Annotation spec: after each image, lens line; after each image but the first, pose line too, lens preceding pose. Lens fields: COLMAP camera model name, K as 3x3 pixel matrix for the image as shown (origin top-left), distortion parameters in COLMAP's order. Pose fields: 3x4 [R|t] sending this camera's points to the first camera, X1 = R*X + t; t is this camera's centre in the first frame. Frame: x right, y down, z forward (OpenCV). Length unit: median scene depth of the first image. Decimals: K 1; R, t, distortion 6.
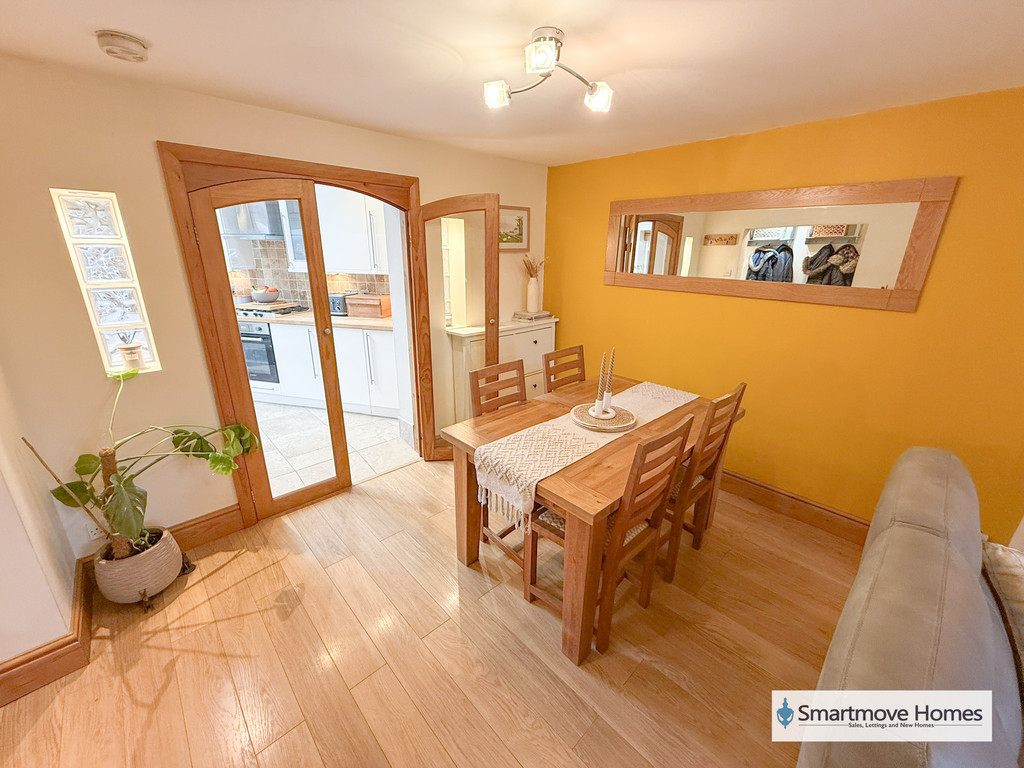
lens RADIAL K [[407.5, 0, 508.7], [0, 407.5, 383.8], [0, 0, 1]] dist [-0.001129, -0.000230]
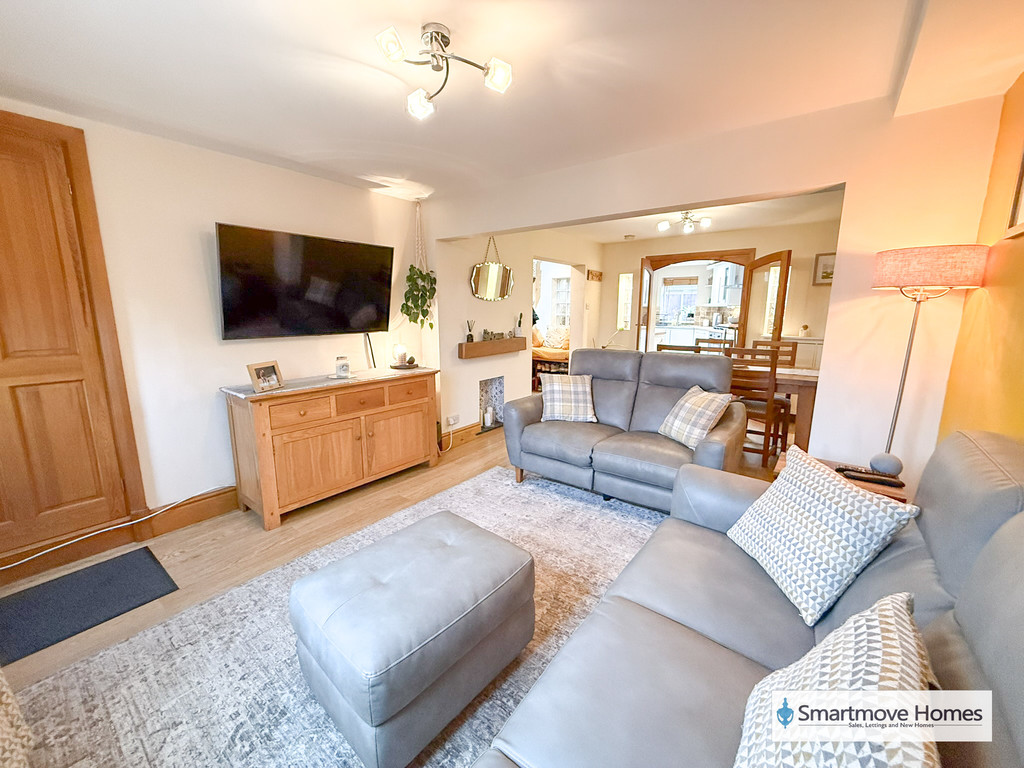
lens RADIAL K [[407.5, 0, 508.7], [0, 407.5, 383.8], [0, 0, 1]] dist [-0.001129, -0.000230]
pose [[0.151787, 0.169943, -0.973694, 1.468712], [-0.309533, 0.943730, 0.116460, 0.200224], [0.938696, 0.283713, 0.195849, -0.231375]]
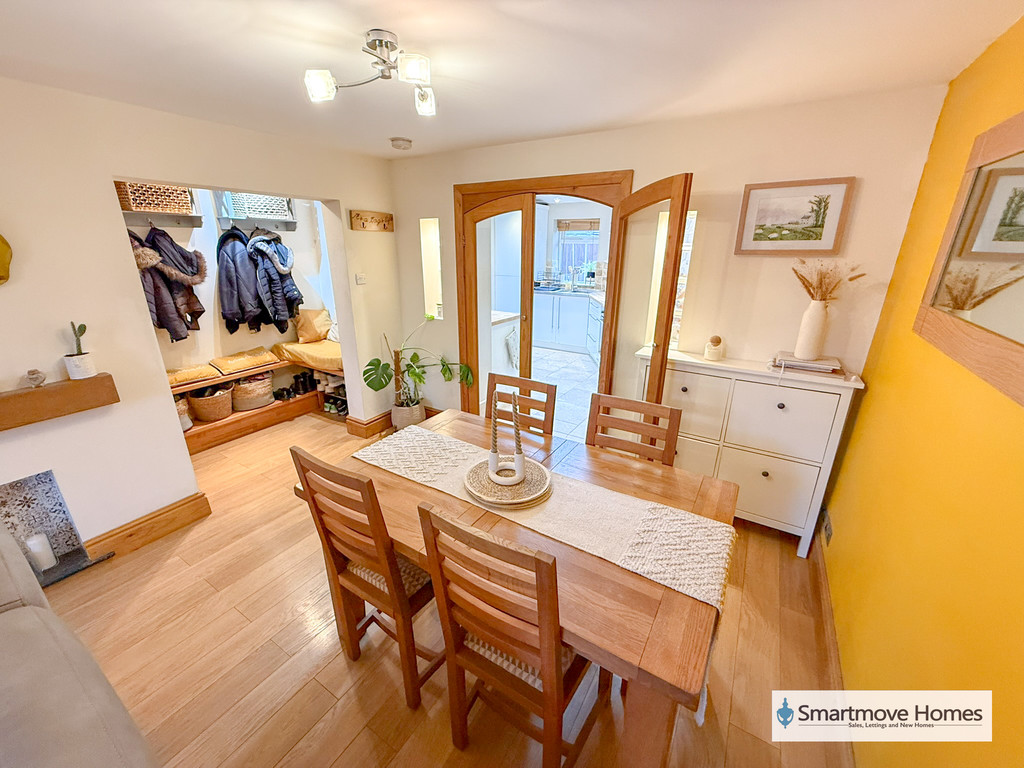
lens RADIAL K [[407.5, 0, 508.7], [0, 407.5, 383.8], [0, 0, 1]] dist [-0.001129, -0.000230]
pose [[0.255594, 0.305520, -0.917240, 0.648296], [-0.305473, 0.925670, 0.223206, -0.184597], [0.917256, 0.223142, 0.329924, 0.548852]]
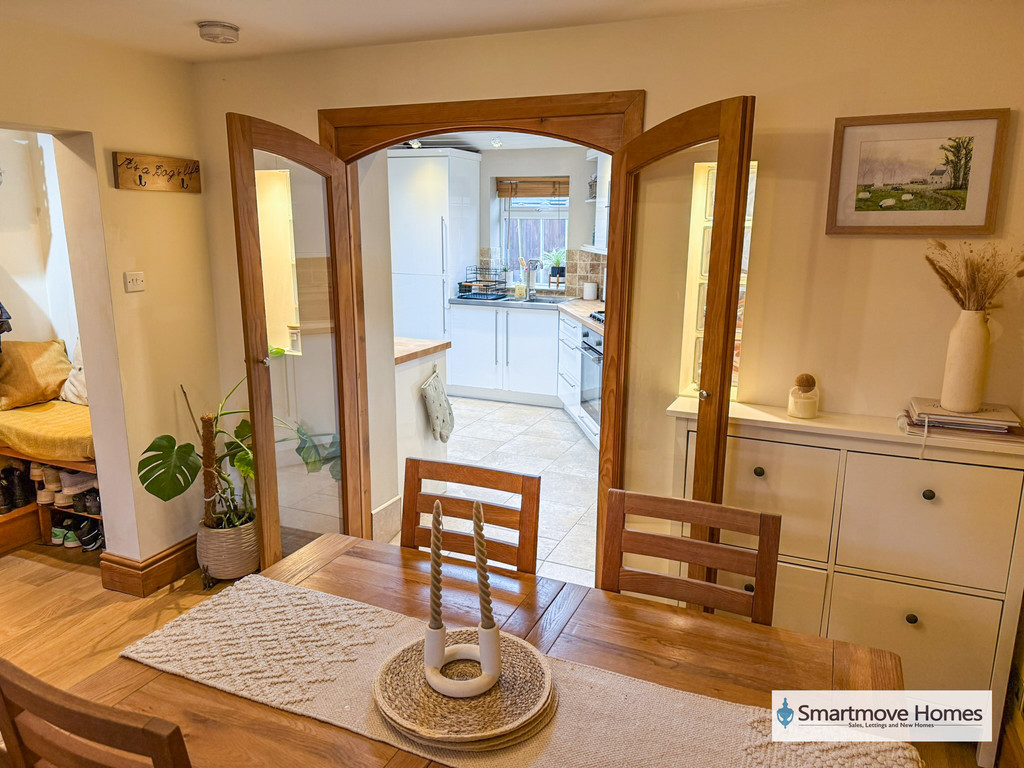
lens RADIAL K [[719.9, 0, 511.1], [0, 719.9, 388.1], [0, 0, 1]] dist [0.038173, -0.053543]
pose [[0.394525, 0.200687, -0.896702, 0.581706], [-0.292065, 0.952640, 0.084706, -0.175131], [0.871234, 0.228477, 0.434454, 0.533651]]
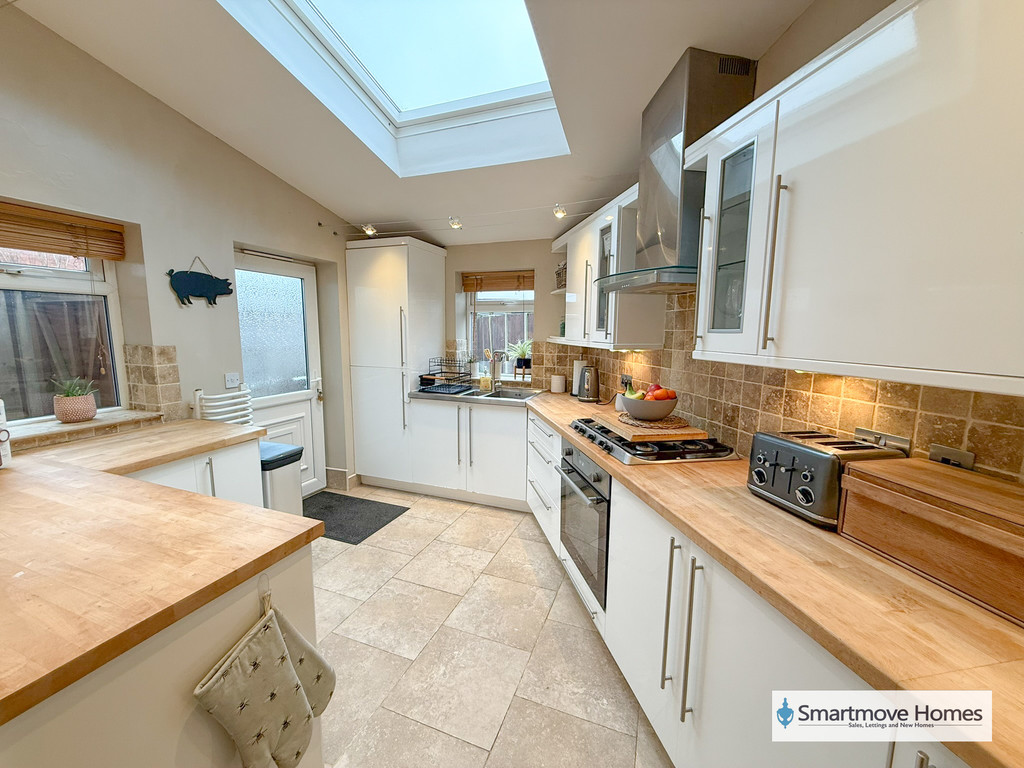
lens RADIAL K [[407.5, 0, 508.7], [0, 407.5, 383.8], [0, 0, 1]] dist [-0.001129, -0.000230]
pose [[0.438296, 0.113782, -0.891600, -0.386514], [-0.286328, 0.957953, -0.018505, -0.281151], [0.852005, 0.263401, 0.452446, 0.983847]]
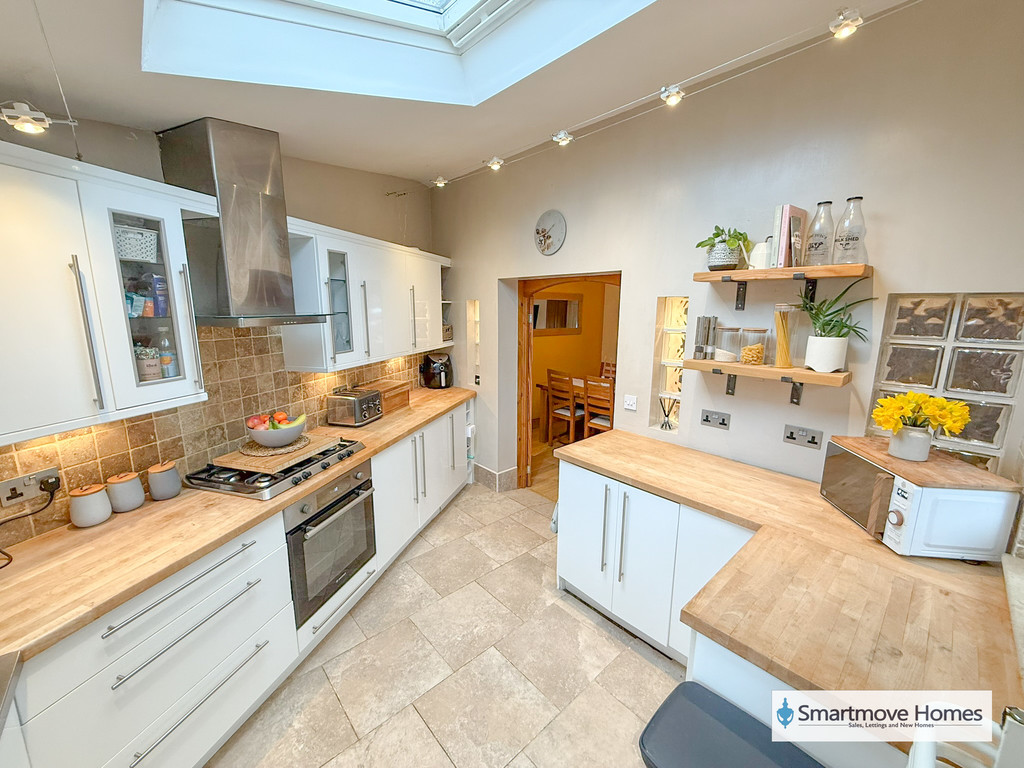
lens RADIAL K [[407.5, 0, 508.7], [0, 407.5, 383.8], [0, 0, 1]] dist [-0.001129, -0.000230]
pose [[0.018892, -0.199923, 0.979629, -1.599222], [0.310482, 0.932537, 0.184325, -0.415101], [-0.950391, 0.300675, 0.079690, 1.026421]]
